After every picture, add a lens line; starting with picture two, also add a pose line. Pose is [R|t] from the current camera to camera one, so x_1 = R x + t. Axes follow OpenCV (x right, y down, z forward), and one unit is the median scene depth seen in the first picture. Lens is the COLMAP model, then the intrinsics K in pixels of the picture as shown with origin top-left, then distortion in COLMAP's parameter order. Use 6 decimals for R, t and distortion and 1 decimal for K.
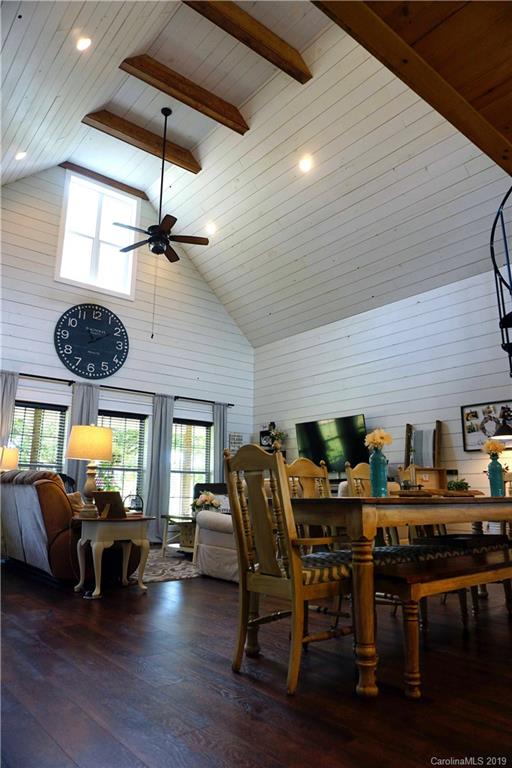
lens RADIAL K [[509.4, 0, 258.9], [0, 509.4, 383.1], [0, 0, 1]] dist [-0.056894, 0.040547]
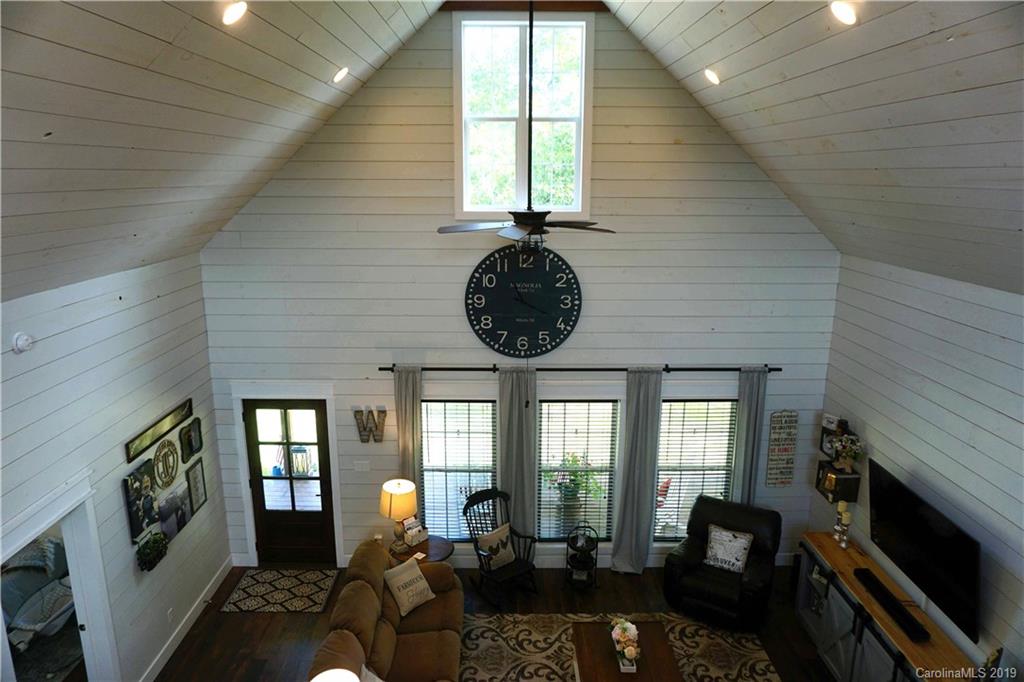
lens RADIAL K [[679.2, 0, 512.0], [0, 679.2, 341.0], [0, 0, 1]] dist [-0.056894, 0.040547]
pose [[0.773443, 0.149170, -0.616064, 0.213796], [0.138341, 0.908759, 0.393724, -0.389758], [0.618586, -0.389750, 0.682237, 0.373852]]
